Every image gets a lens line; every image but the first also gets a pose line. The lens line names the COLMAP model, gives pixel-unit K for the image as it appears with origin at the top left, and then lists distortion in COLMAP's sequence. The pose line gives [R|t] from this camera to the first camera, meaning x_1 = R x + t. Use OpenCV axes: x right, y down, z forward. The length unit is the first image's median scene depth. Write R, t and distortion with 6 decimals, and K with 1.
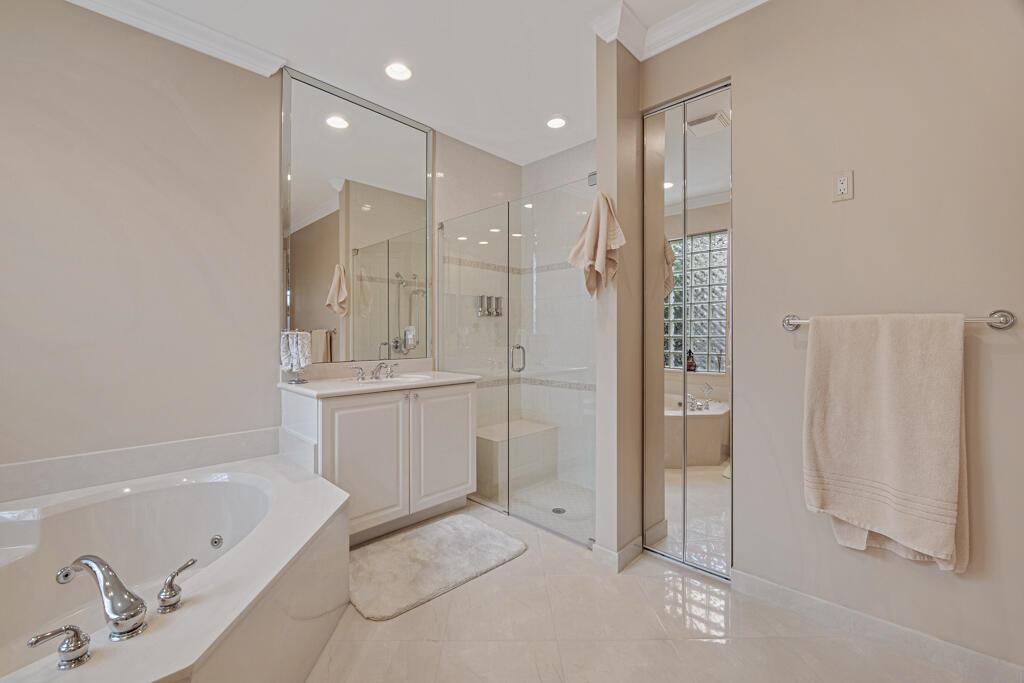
lens RADIAL K [[414.5, 0, 507.5], [0, 414.5, 332.7], [0, 0, 1]] dist [-0.001397, -0.000455]
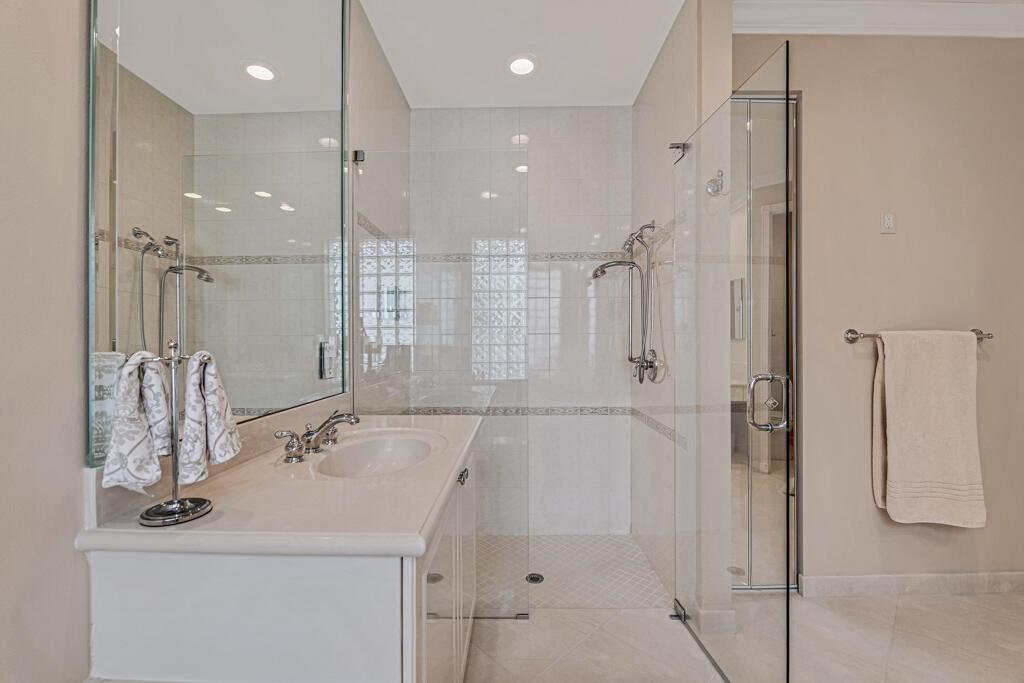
lens RADIAL K [[420.1, 0, 508.7], [0, 420.1, 343.7], [0, 0, 1]] dist [-0.012231, 0.000238]
pose [[0.724269, -0.008872, 0.689460, -0.540981], [0.002809, 0.999947, 0.009916, -0.012401], [-0.689512, -0.005245, 0.724256, 0.594645]]
